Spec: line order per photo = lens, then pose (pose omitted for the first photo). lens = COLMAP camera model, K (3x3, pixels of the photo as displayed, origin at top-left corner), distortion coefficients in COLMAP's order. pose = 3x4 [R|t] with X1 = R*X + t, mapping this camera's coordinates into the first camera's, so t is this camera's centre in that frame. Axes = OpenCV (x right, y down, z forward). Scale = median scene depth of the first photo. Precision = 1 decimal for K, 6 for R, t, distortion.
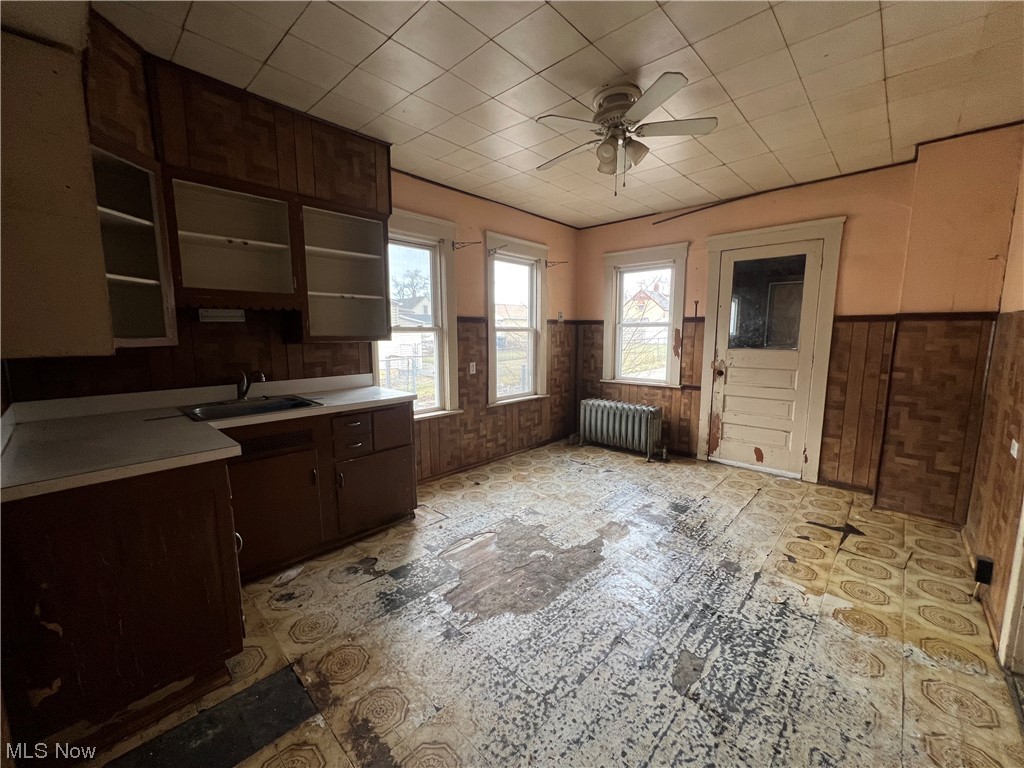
lens RADIAL K [[415.8, 0, 512.8], [0, 415.8, 385.3], [0, 0, 1]] dist [0.003194, -0.000023]
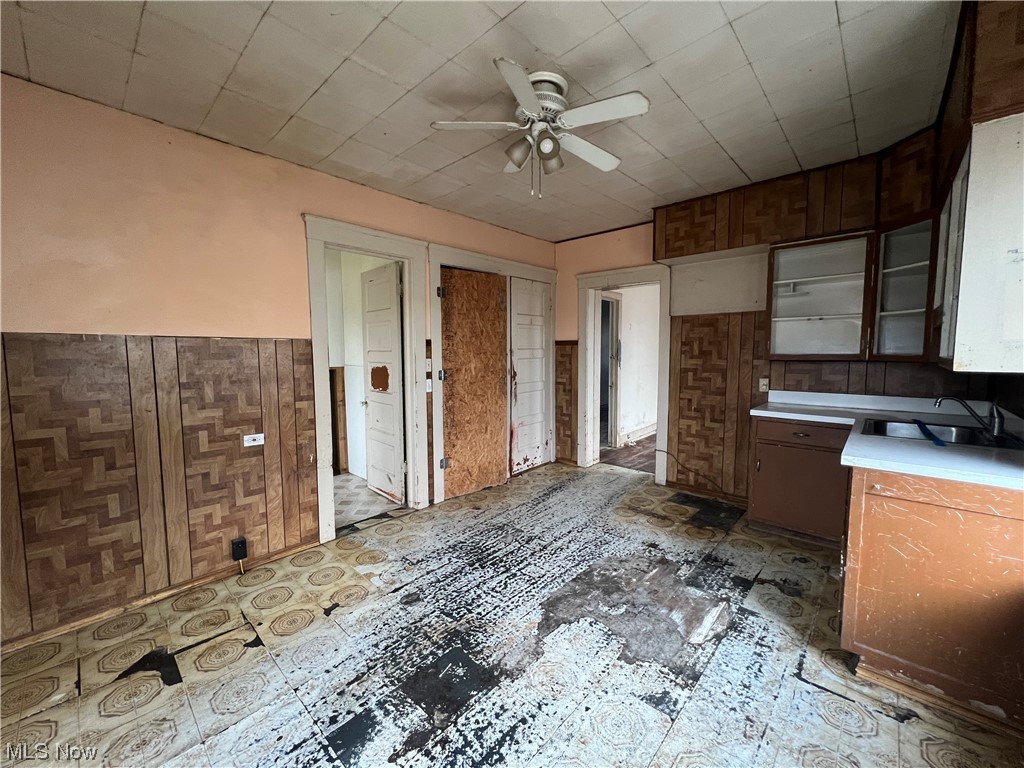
lens RADIAL K [[411.5, 0, 510.7], [0, 411.5, 383.1], [0, 0, 1]] dist [-0.001636, -0.000114]
pose [[-0.999949, 0.005821, -0.008227, 0.302427], [0.003969, 0.977819, 0.209414, -0.245948], [0.009263, 0.209371, -0.977792, 1.831421]]
